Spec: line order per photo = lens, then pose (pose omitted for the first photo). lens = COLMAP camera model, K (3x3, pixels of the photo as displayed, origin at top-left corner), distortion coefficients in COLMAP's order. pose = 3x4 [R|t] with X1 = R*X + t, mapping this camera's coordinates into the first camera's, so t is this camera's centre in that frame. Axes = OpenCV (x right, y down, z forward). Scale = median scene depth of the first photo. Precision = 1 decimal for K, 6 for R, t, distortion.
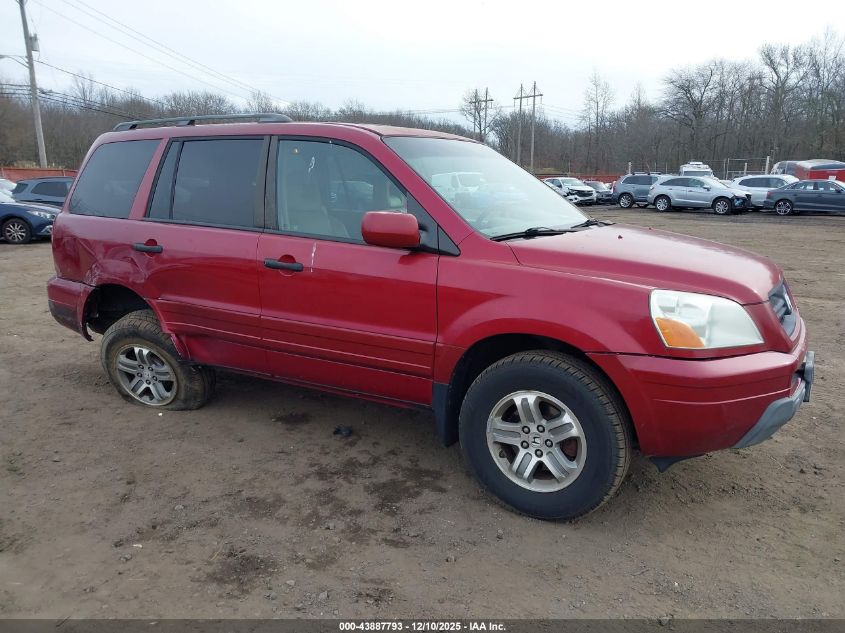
lens RADIAL K [[657.2, 0, 422.5], [0, 657.2, 316.5], [0, 0, 1]] dist [0.008887, -0.004431]
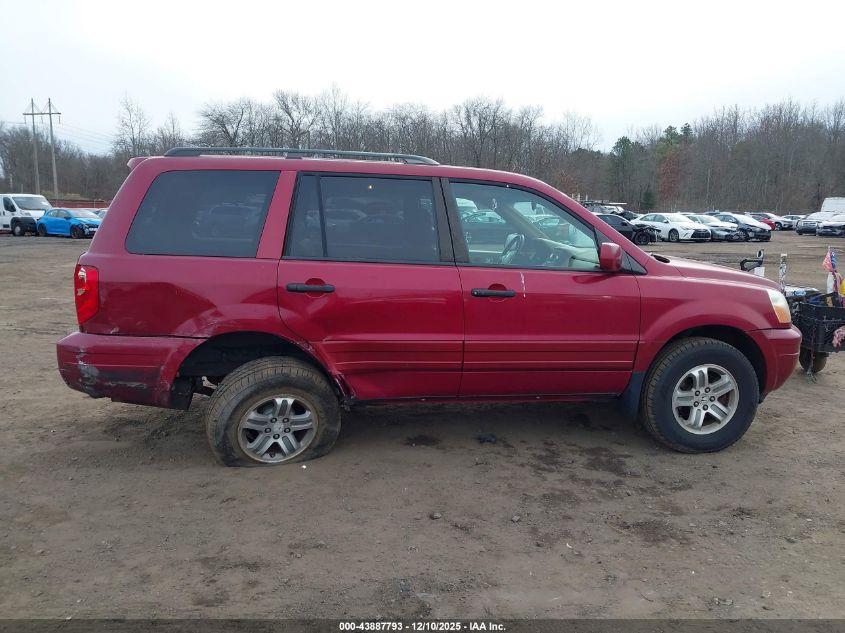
lens RADIAL K [[657.2, 0, 422.5], [0, 657.2, 316.5], [0, 0, 1]] dist [0.008887, -0.004431]
pose [[0.778192, -0.085540, 0.622174, -1.070417], [0.111874, 0.993717, -0.003306, -0.051407], [-0.617982, 0.072178, 0.782872, 0.206094]]
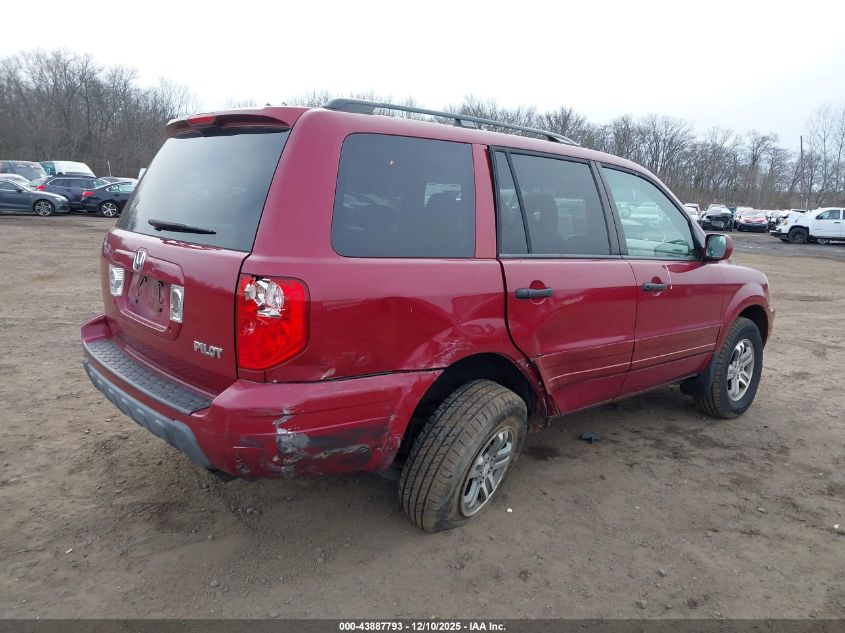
lens RADIAL K [[657.2, 0, 422.5], [0, 657.2, 316.5], [0, 0, 1]] dist [0.008887, -0.004431]
pose [[0.295395, -0.152768, 0.943082, -1.437184], [0.146384, 0.982714, 0.113337, -0.222216], [-0.944094, 0.104573, 0.312652, 1.085960]]
